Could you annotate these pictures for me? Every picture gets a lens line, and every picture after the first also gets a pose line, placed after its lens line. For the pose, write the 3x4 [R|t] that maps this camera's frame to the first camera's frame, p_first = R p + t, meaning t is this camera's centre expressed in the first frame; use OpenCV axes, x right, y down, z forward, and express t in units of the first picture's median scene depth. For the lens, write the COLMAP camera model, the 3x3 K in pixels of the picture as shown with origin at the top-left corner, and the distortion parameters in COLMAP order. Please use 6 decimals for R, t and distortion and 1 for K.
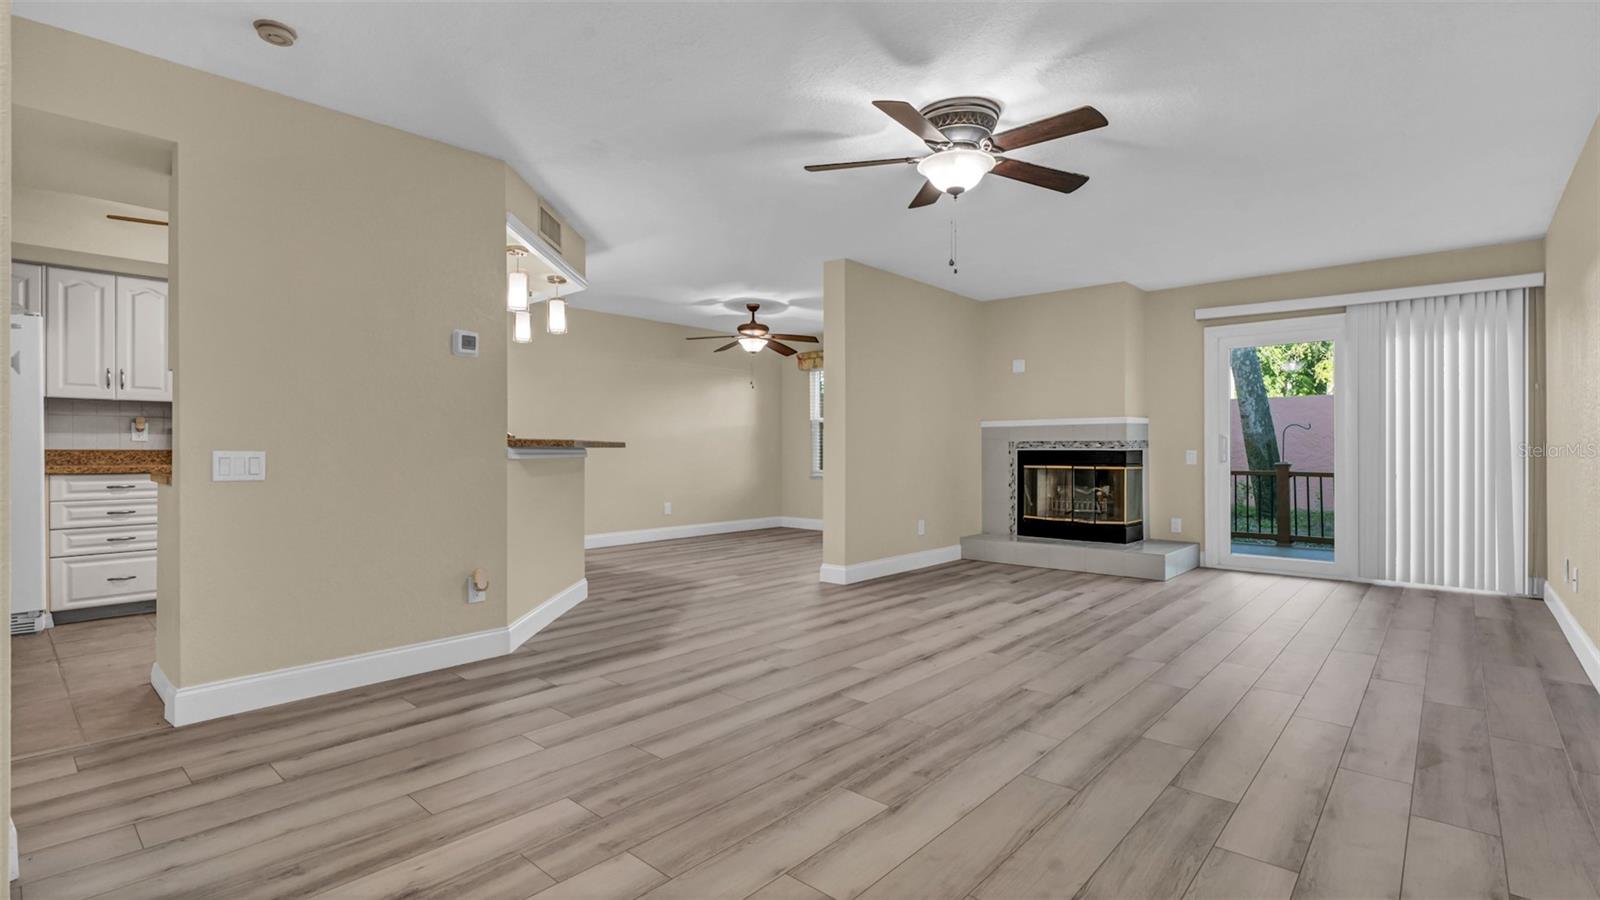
lens RADIAL K [[758.1, 0, 798.8], [0, 758.1, 450.9], [0, 0, 1]] dist [-0.001098, 0.000530]
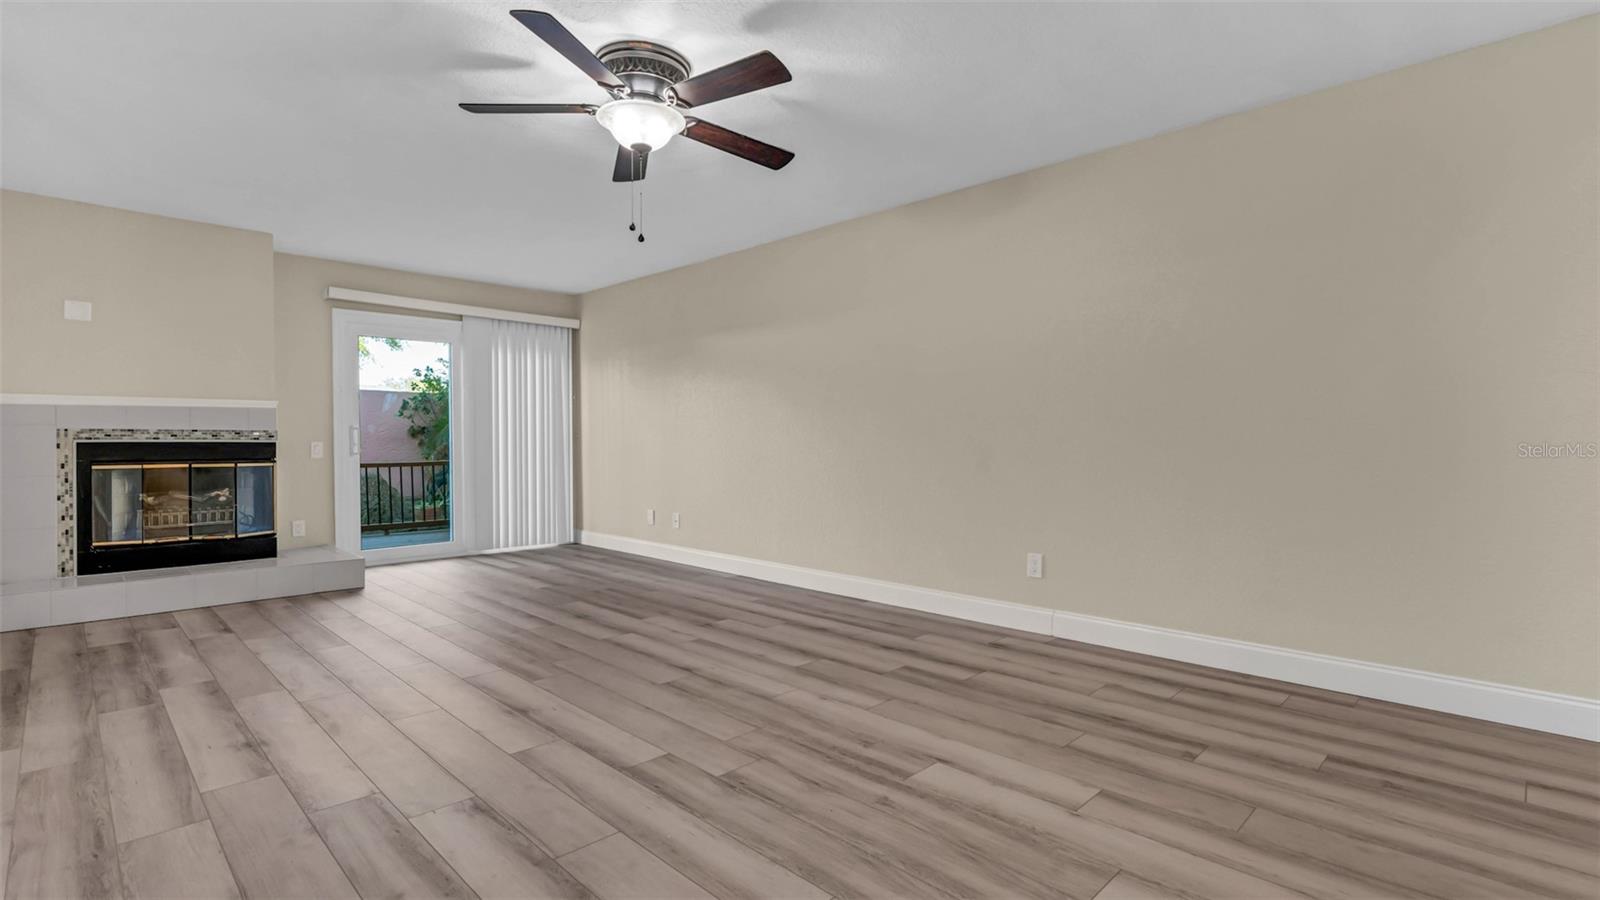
lens RADIAL K [[741.2, 0, 799.2], [0, 741.2, 446.9], [0, 0, 1]] dist [-0.001807, -0.000089]
pose [[0.043247, -0.007306, 0.999038, -0.678012], [0.002254, 0.999971, 0.007215, -0.000092], [-0.999062, 0.001940, 0.043262, 0.809843]]
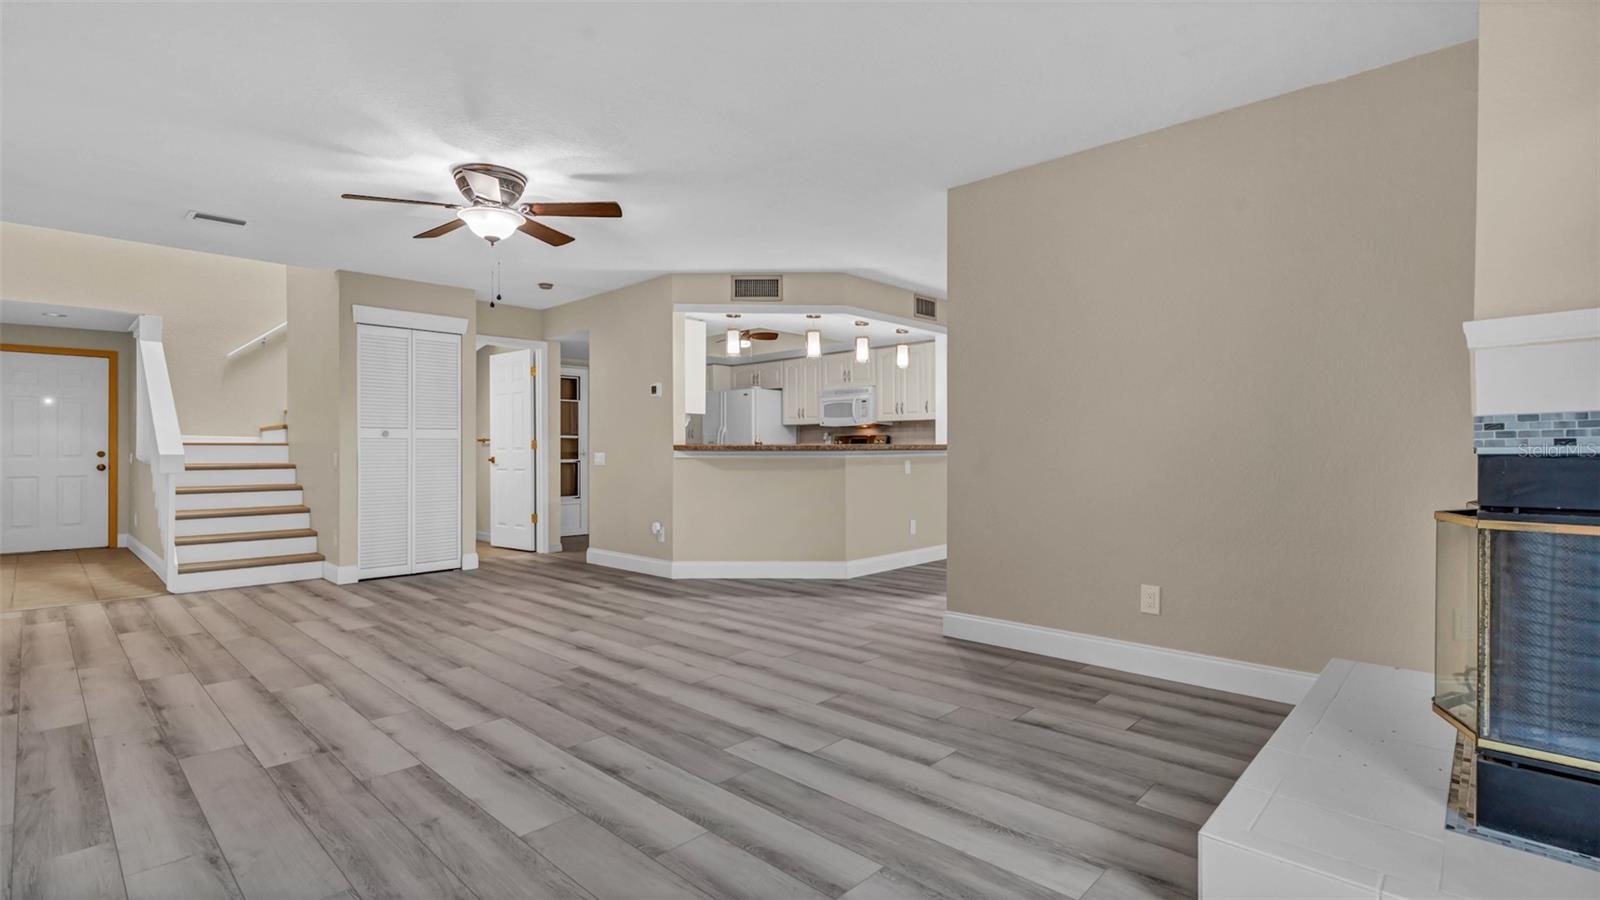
lens RADIAL K [[715.1, 0, 755.2], [0, 715.1, 450.5], [0, 0, 1]] dist [-0.001004, -0.000031]
pose [[-0.062594, 0.000181, -0.998039, 1.371845], [0.001650, 0.999999, 0.000077, -0.005964], [0.998038, -0.001642, -0.062594, 1.549951]]
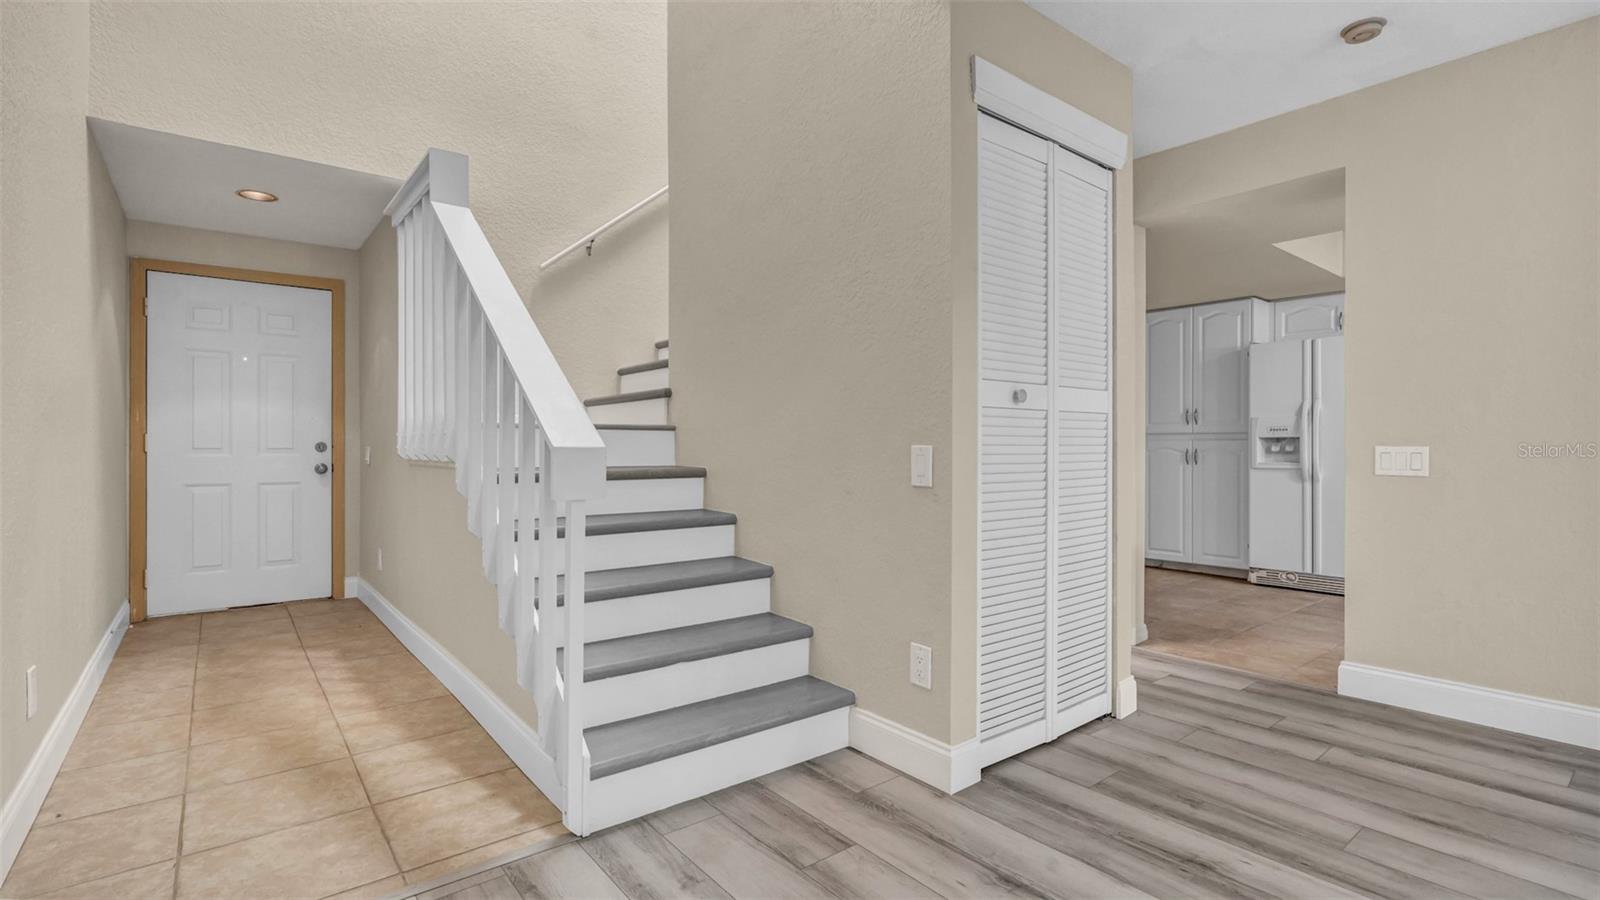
lens RADIAL K [[758.1, 0, 798.8], [0, 758.1, 450.9], [0, 0, 1]] dist [-0.001098, 0.000530]
pose [[-0.195970, 0.007008, -0.980585, 0.376804], [-0.000203, 0.999974, 0.007187, -0.000451], [0.980610, 0.001607, -0.195963, 0.391034]]
